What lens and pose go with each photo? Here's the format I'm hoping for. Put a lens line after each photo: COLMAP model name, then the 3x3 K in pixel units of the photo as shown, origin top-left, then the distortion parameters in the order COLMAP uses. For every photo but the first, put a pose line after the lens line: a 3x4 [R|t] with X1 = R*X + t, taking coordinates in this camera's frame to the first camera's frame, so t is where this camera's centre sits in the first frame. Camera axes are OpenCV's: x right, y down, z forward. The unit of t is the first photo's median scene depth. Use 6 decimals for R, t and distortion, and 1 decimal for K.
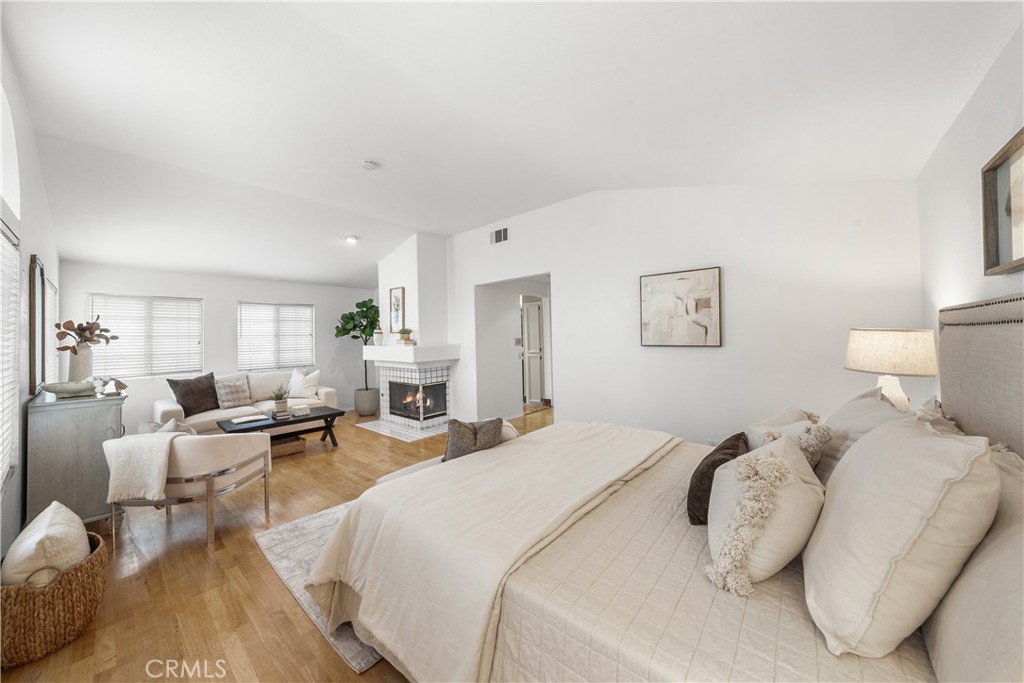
lens RADIAL K [[360.8, 0, 505.5], [0, 360.8, 333.7], [0, 0, 1]] dist [-0.000568, -0.000031]
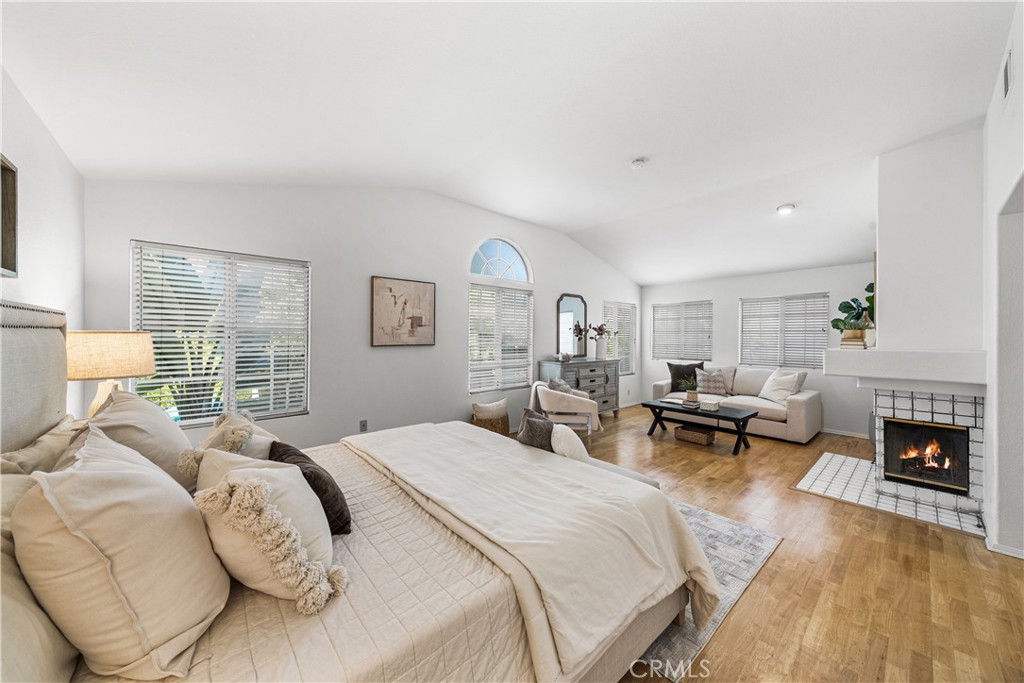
lens RADIAL K [[360.8, 0, 505.5], [0, 360.8, 333.7], [0, 0, 1]] dist [-0.000568, -0.000031]
pose [[-0.146292, 0.012610, -0.989161, 0.416987], [0.006060, 0.999911, 0.011851, -0.003135], [0.989223, -0.004260, -0.146356, 0.474916]]
